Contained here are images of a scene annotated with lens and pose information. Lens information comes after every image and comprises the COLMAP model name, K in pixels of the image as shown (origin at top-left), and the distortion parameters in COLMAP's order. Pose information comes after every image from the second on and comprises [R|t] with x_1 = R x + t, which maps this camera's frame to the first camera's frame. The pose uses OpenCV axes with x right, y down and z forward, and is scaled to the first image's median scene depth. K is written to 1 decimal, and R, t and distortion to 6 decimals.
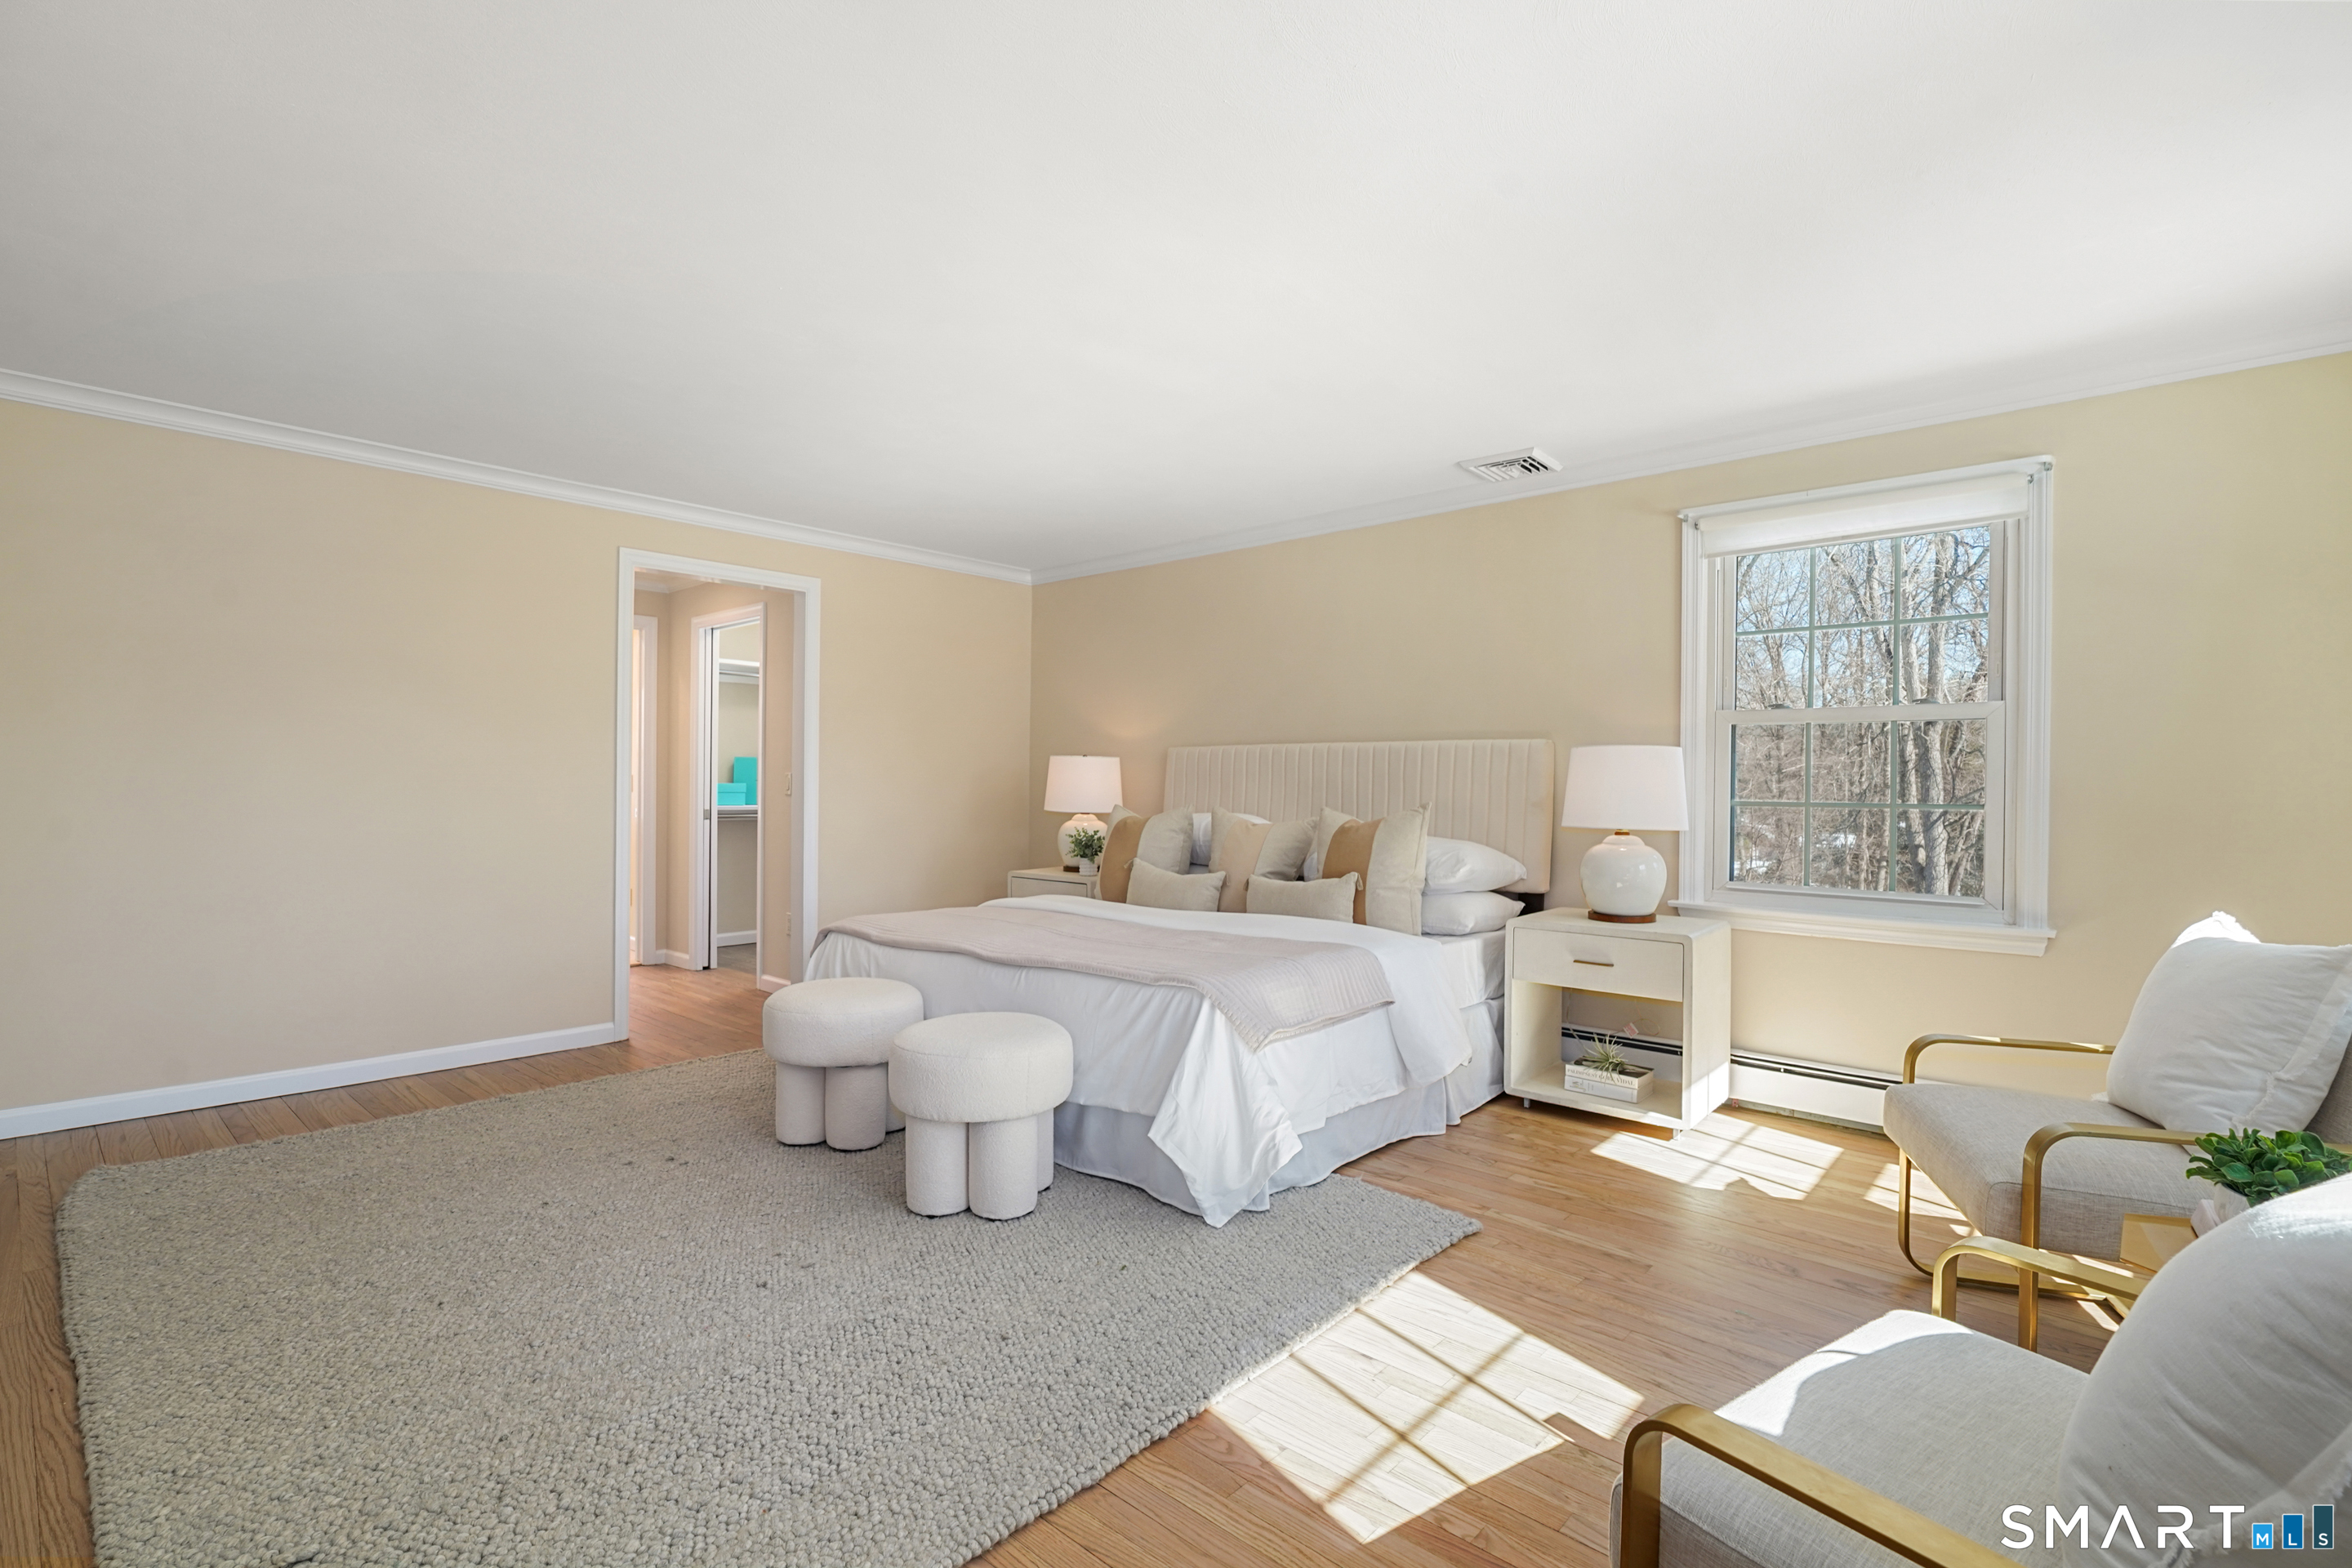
lens RADIAL K [[1096.0, 0, 1166.4], [0, 1096.0, 789.3], [0, 0, 1]] dist [-0.003261, -0.000366]
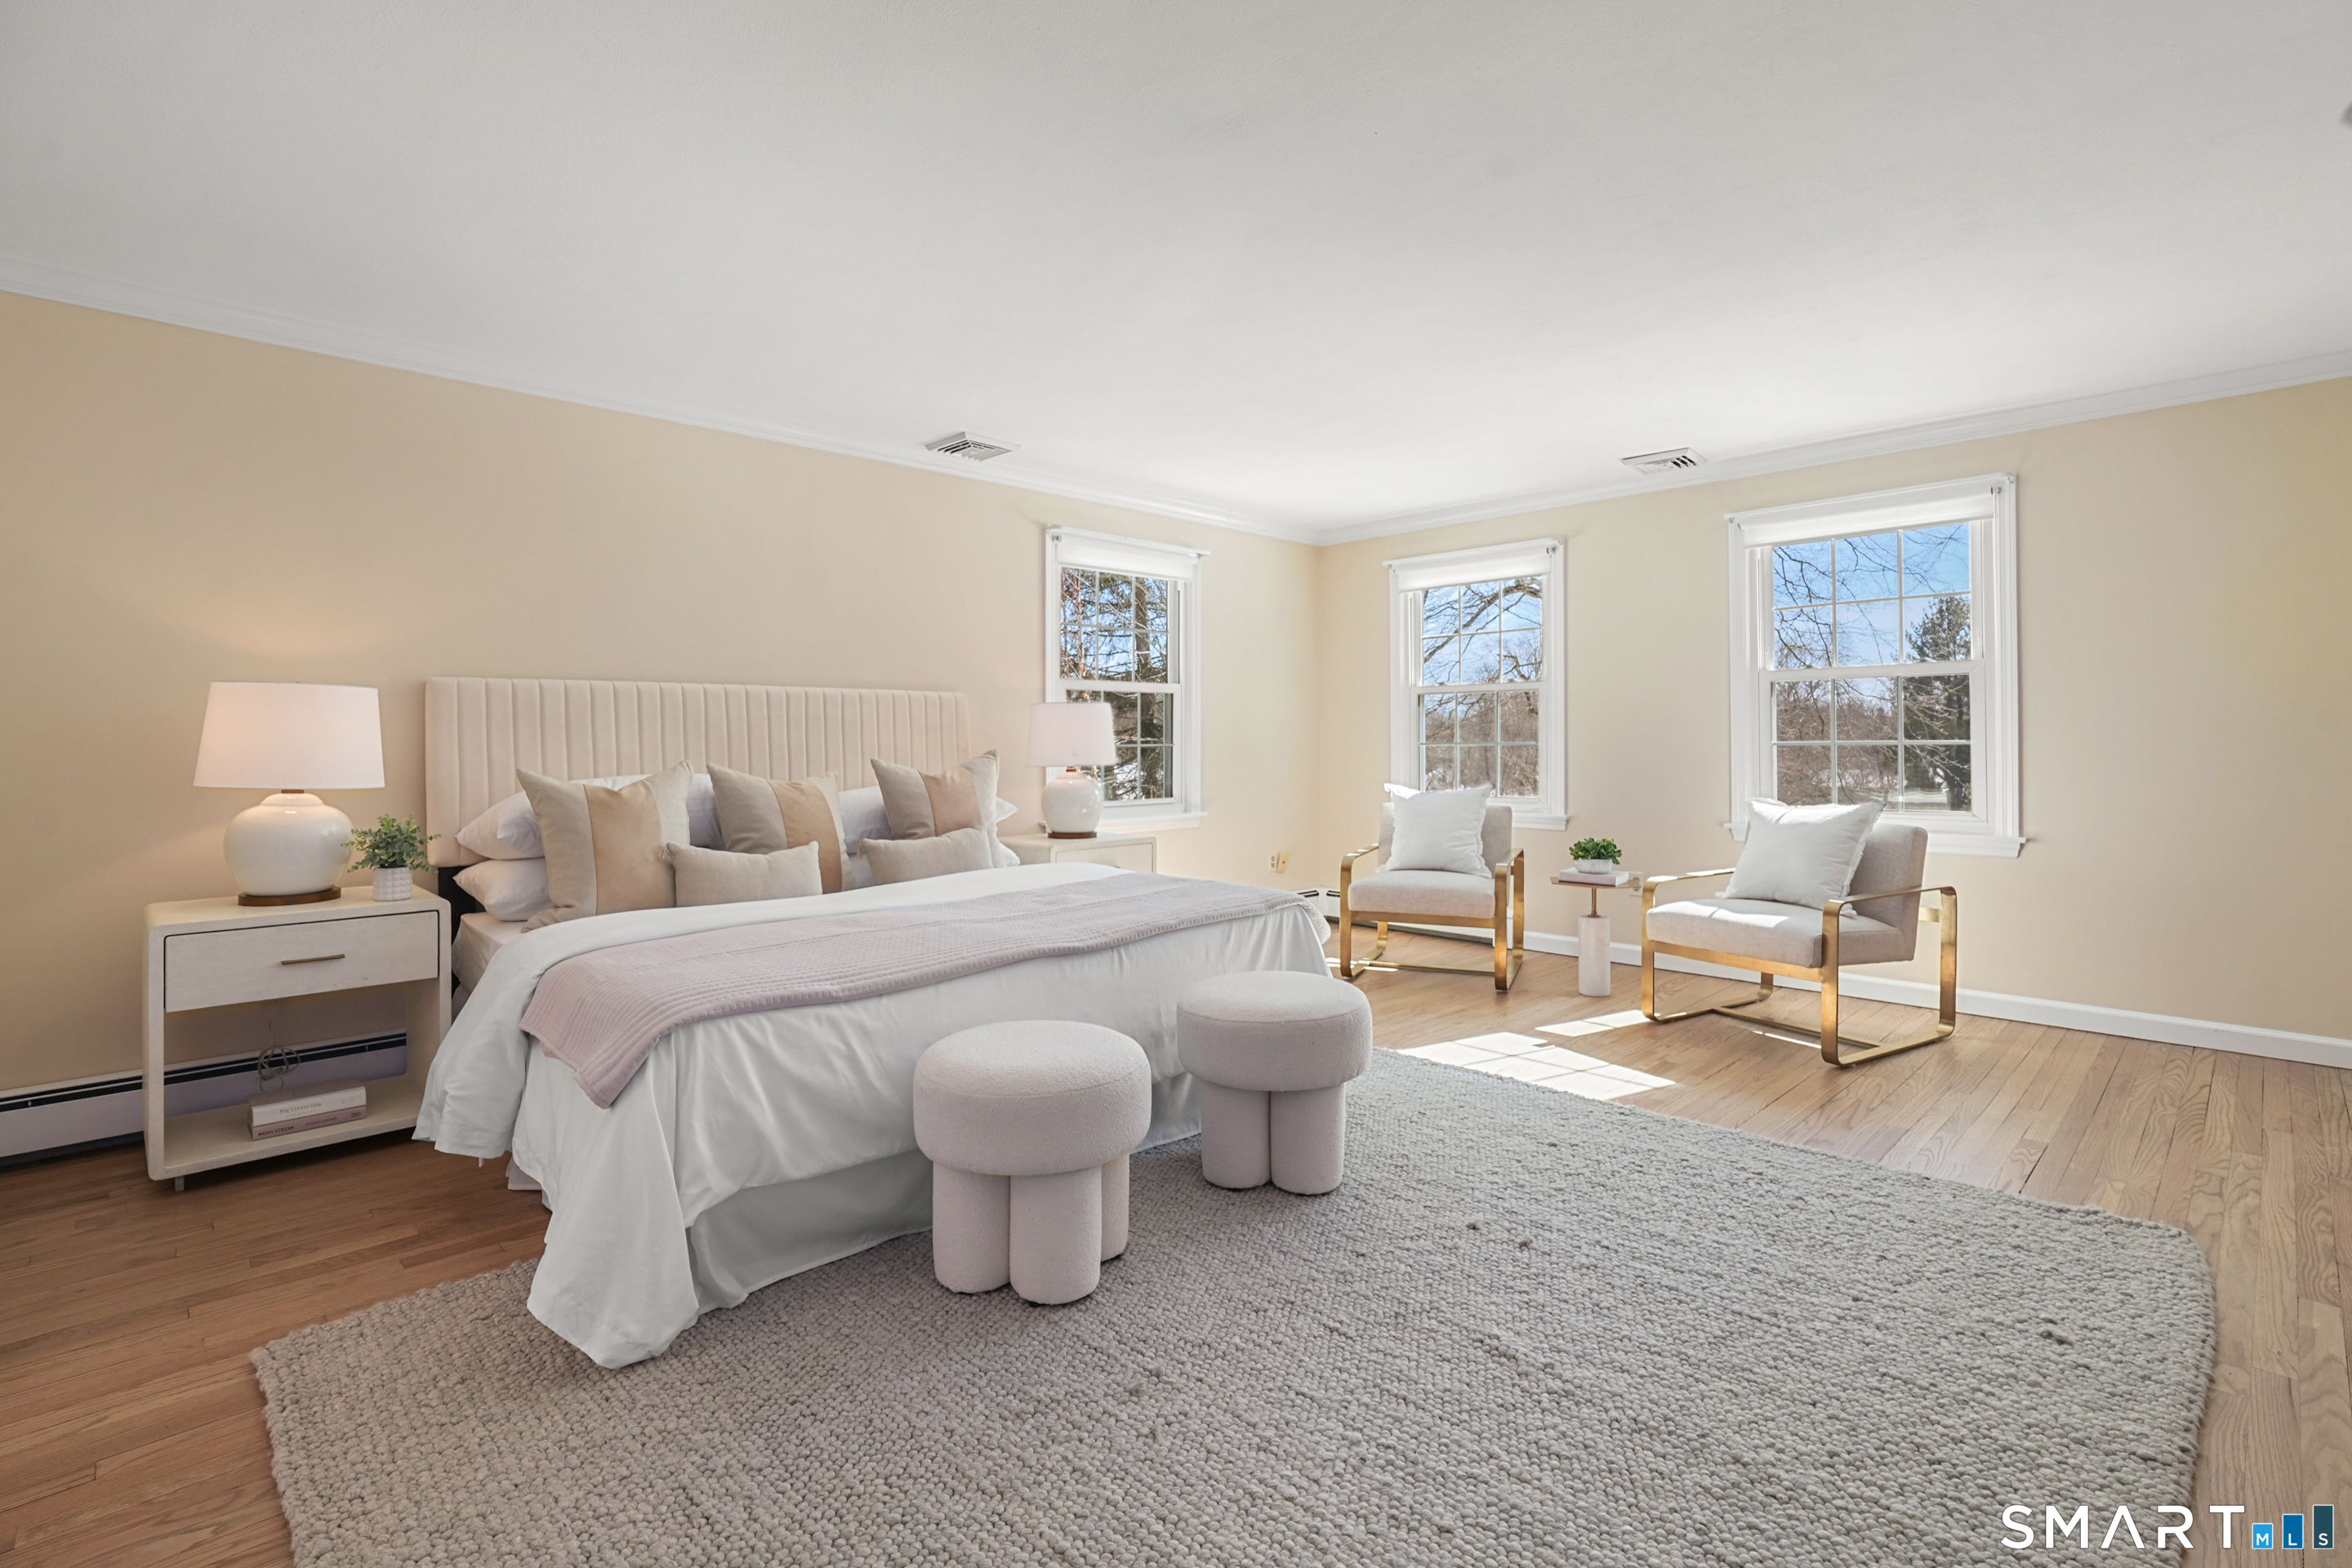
lens RADIAL K [[1071.7, 0, 1173.4], [0, 1071.7, 760.0], [0, 0, 1]] dist [-0.000417, 0.000084]
pose [[0.053995, -0.029943, 0.998092, -0.828474], [0.004621, 0.999547, 0.029737, -0.007499], [-0.998530, 0.003006, 0.054109, 0.786898]]
